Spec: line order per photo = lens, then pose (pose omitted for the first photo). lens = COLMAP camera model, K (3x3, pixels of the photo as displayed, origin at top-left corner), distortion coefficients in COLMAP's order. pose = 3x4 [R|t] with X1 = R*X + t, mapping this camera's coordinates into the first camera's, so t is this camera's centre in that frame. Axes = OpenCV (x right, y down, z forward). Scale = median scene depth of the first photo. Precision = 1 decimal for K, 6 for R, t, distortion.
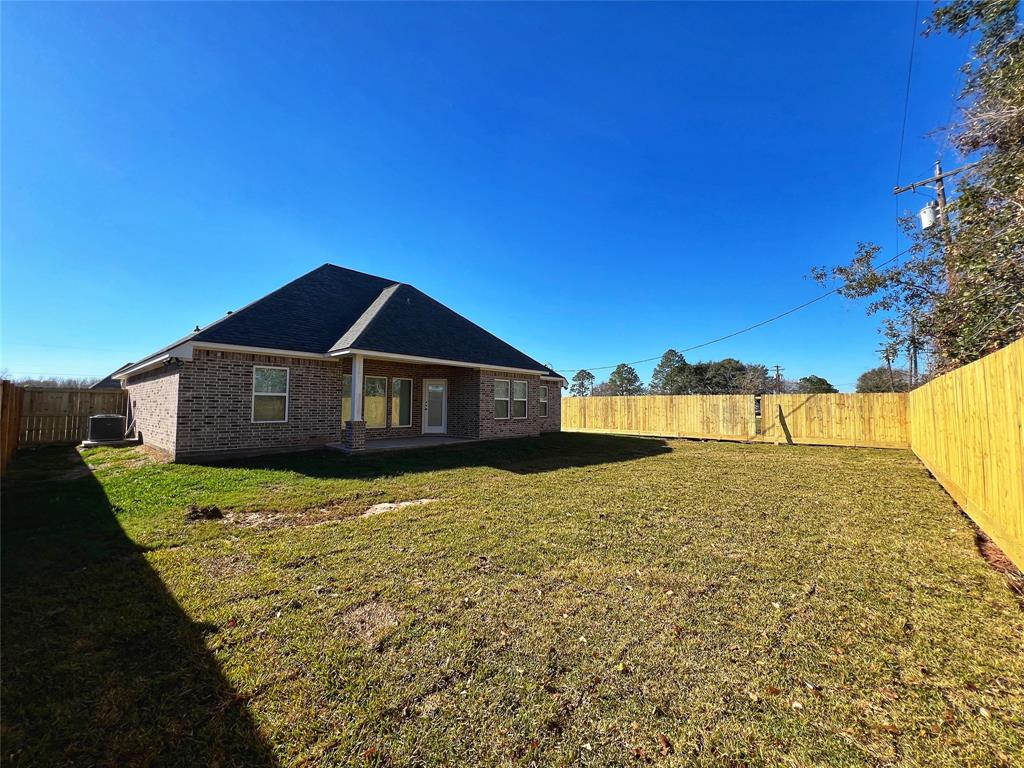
lens RADIAL K [[412.2, 0, 515.2], [0, 412.2, 384.5], [0, 0, 1]] dist [-0.000523, -0.000164]
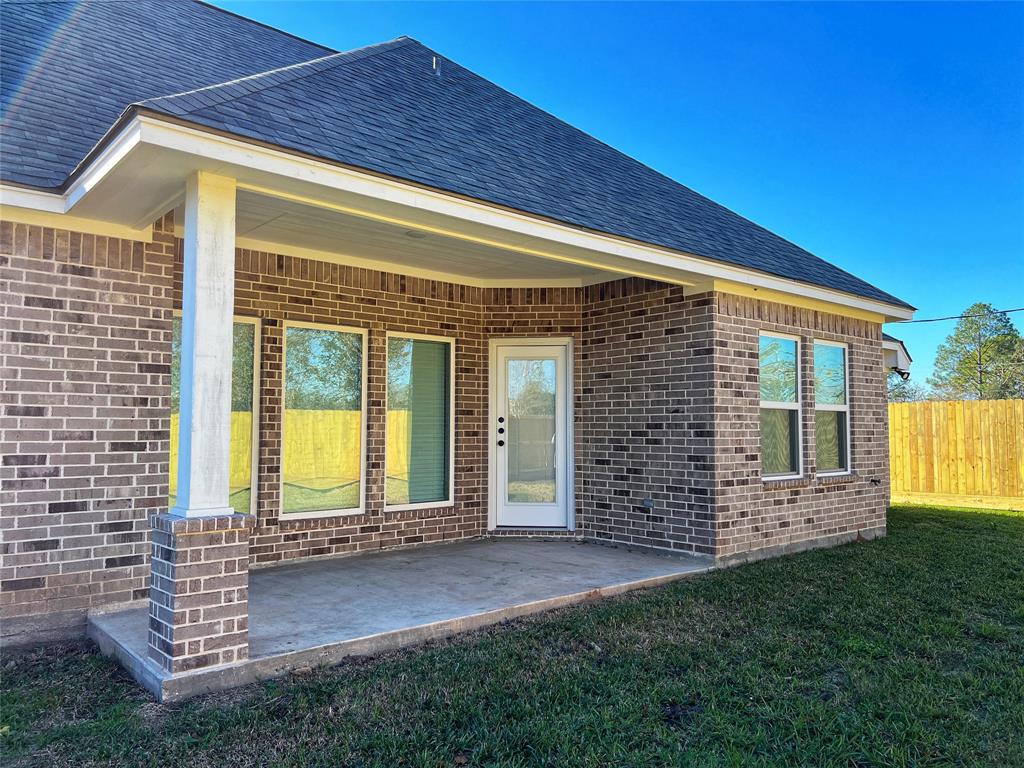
lens RADIAL K [[760.0, 0, 512.0], [0, 760.0, 383.6], [0, 0, 1]] dist [0.006973, 0.000558]
pose [[0.991469, -0.016335, -0.129316, -0.140383], [0.015208, 0.999837, -0.009694, 0.022824], [0.129453, 0.007645, 0.991556, 0.477796]]
